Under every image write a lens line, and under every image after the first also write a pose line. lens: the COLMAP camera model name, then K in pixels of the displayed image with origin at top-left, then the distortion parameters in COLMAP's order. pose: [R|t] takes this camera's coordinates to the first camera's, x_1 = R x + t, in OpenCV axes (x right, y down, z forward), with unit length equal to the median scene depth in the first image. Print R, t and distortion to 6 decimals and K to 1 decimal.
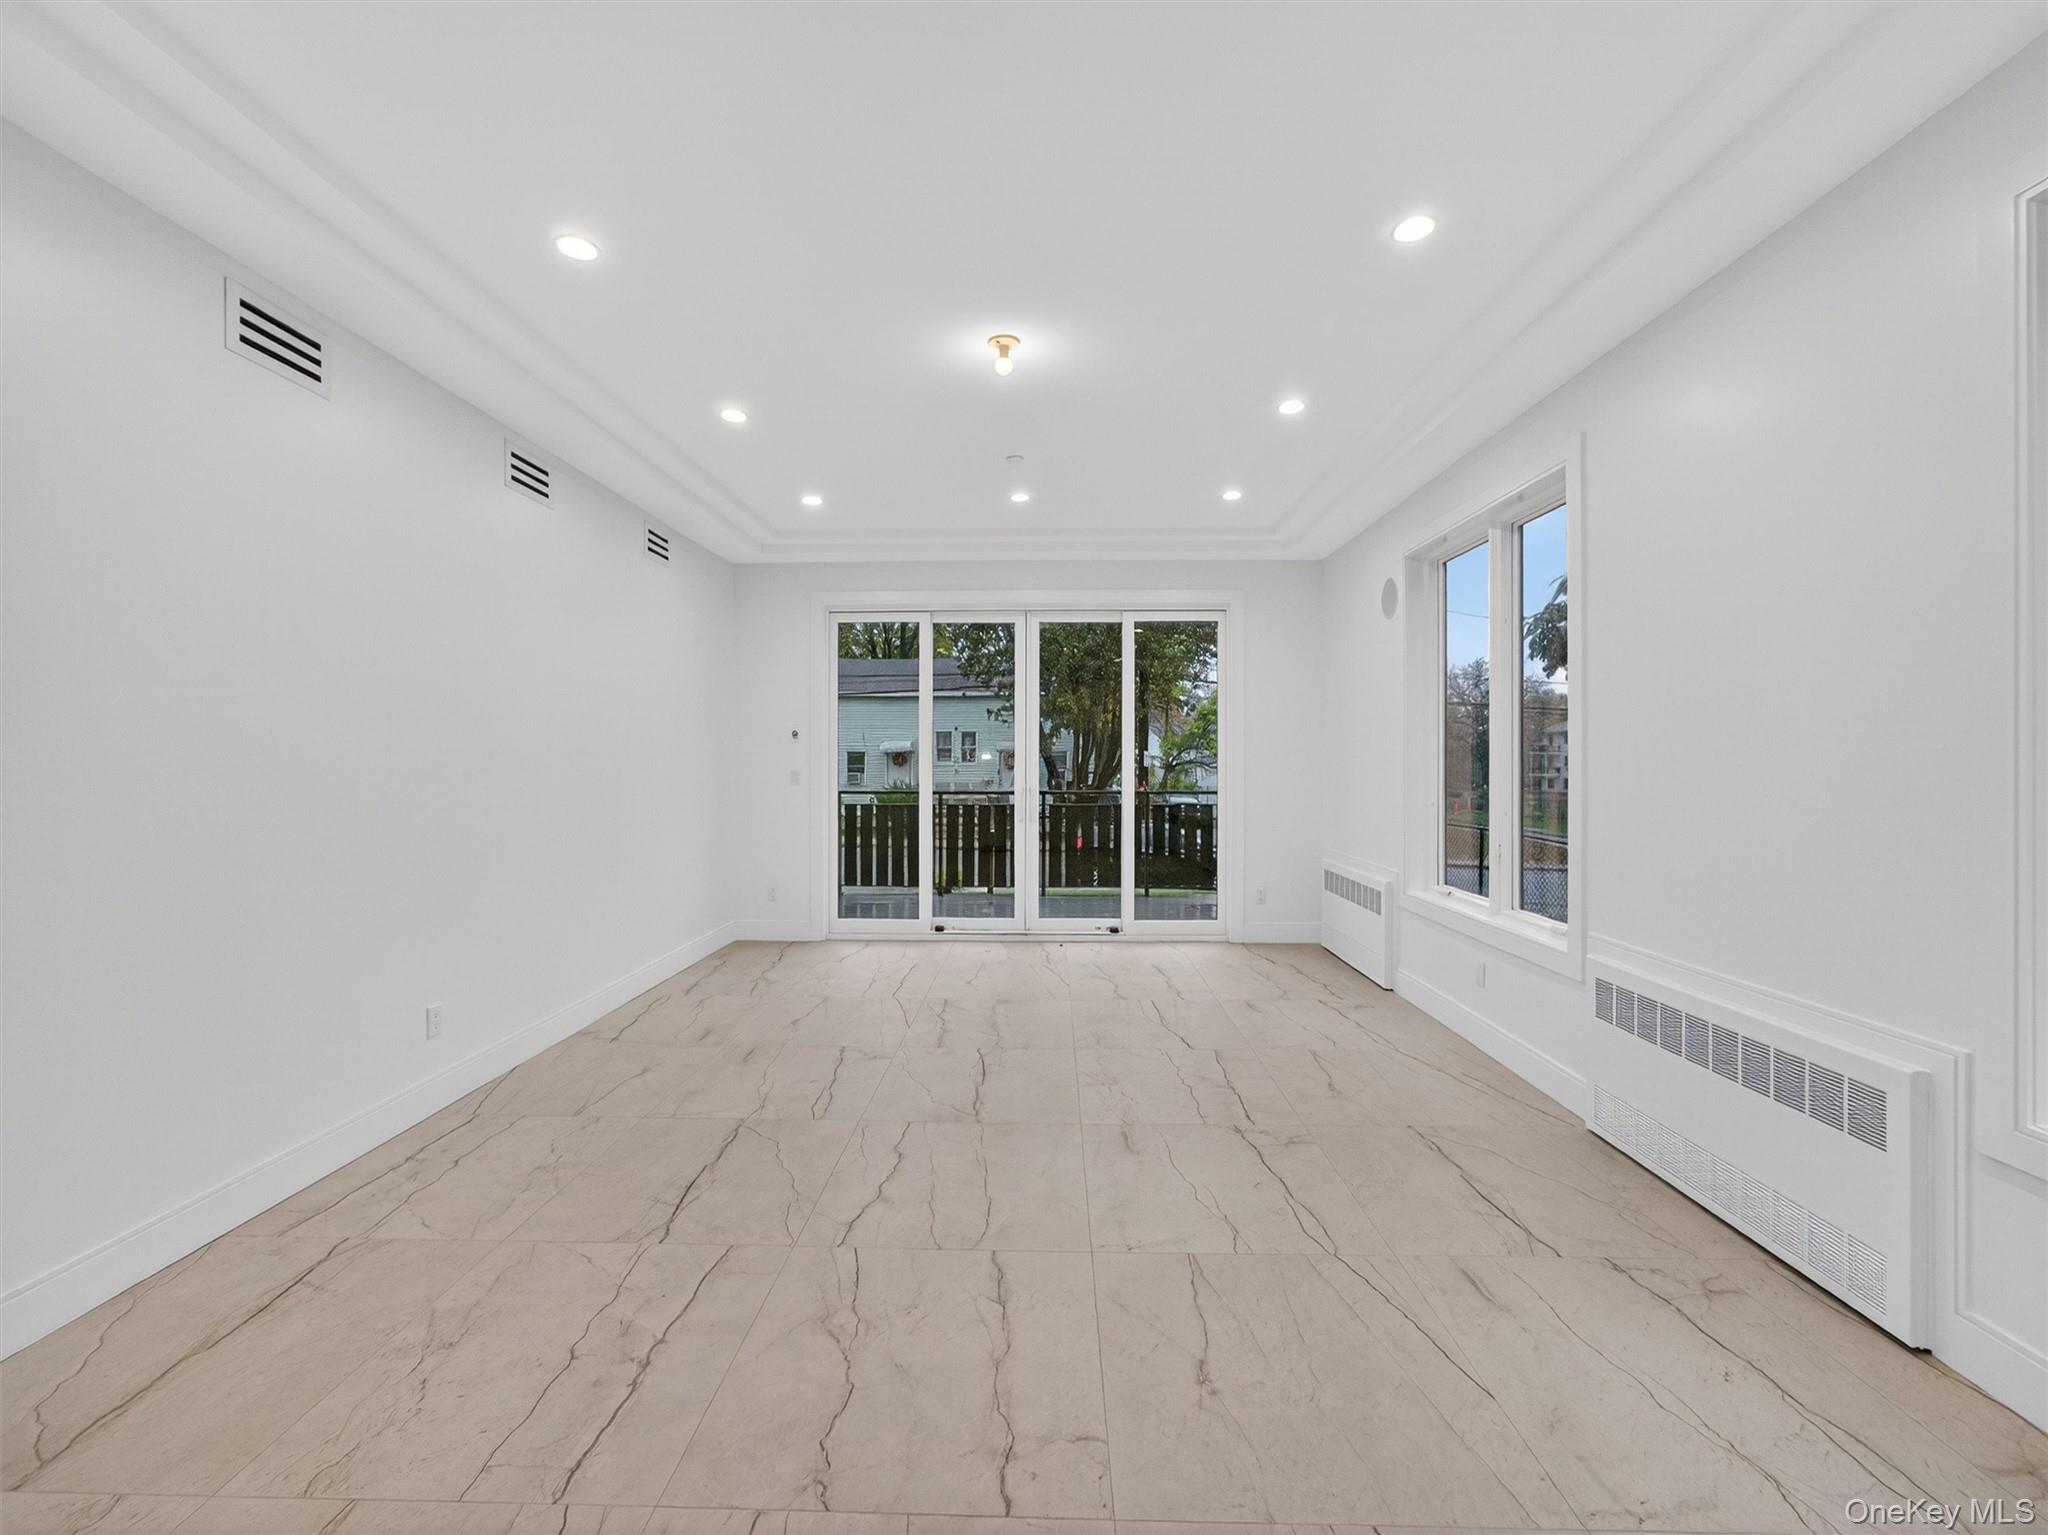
lens RADIAL K [[843.1, 0, 1020.9], [0, 843.1, 763.2], [0, 0, 1]] dist [-0.039405, 0.021565]
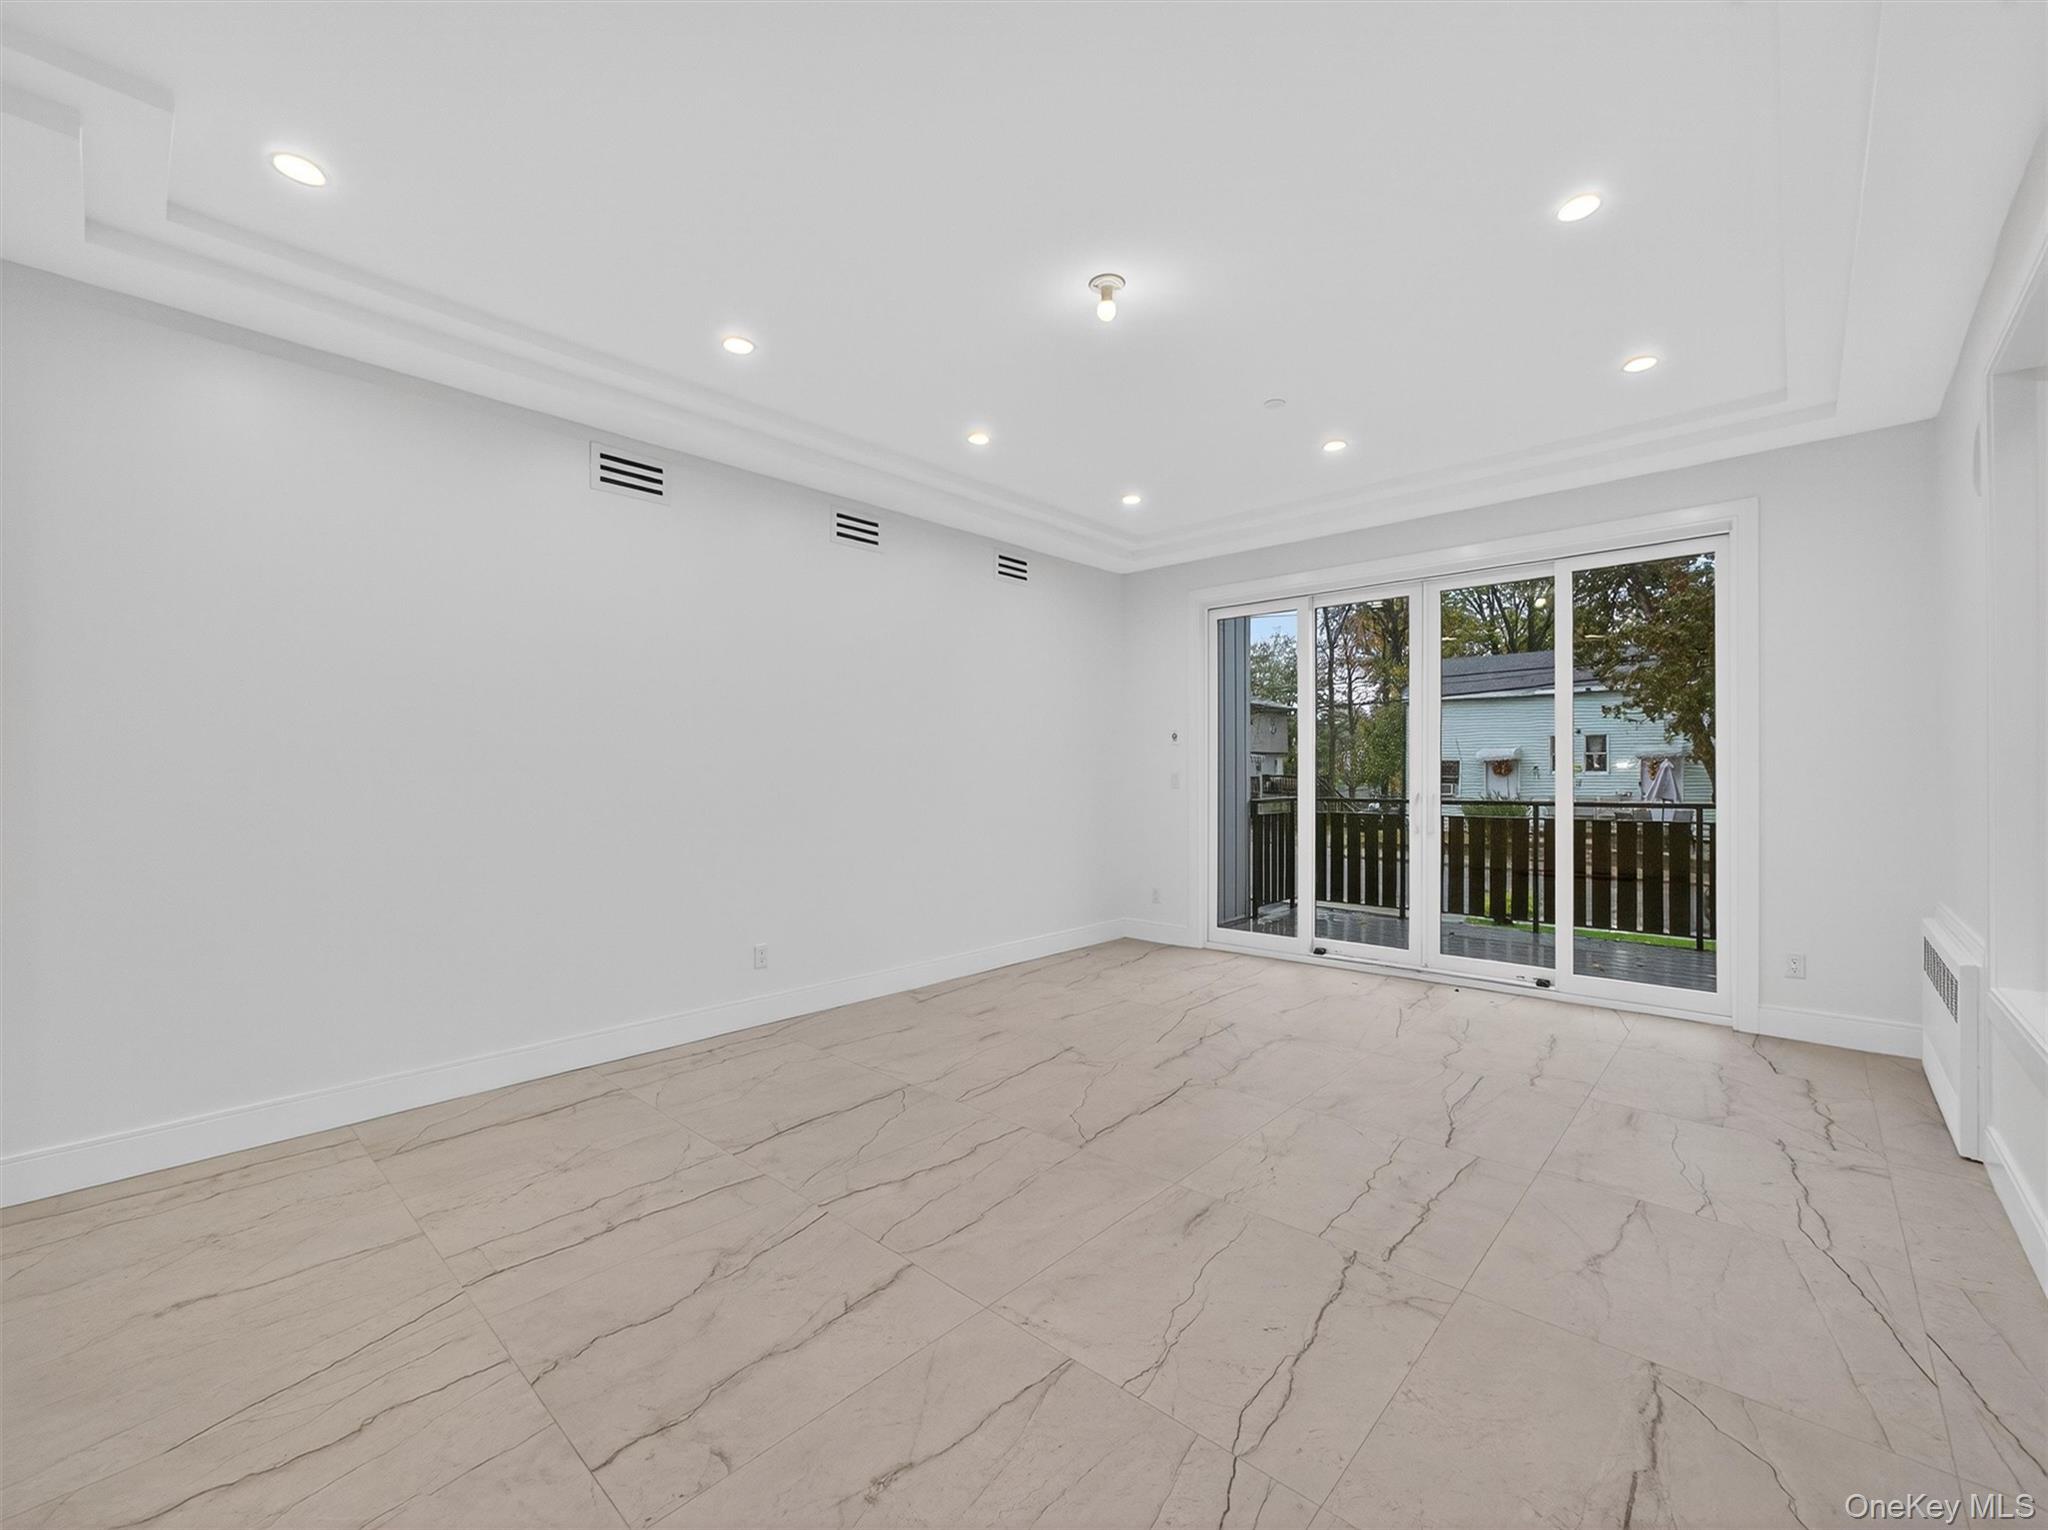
lens RADIAL K [[843.1, 0, 1020.9], [0, 843.1, 760.7], [0, 0, 1]] dist [-0.039405, 0.021565]
pose [[0.762422, -0.010211, -0.646999, 0.238276], [-0.000586, 0.999864, -0.016471, 0.011364], [0.647079, 0.012937, 0.762313, 0.125716]]
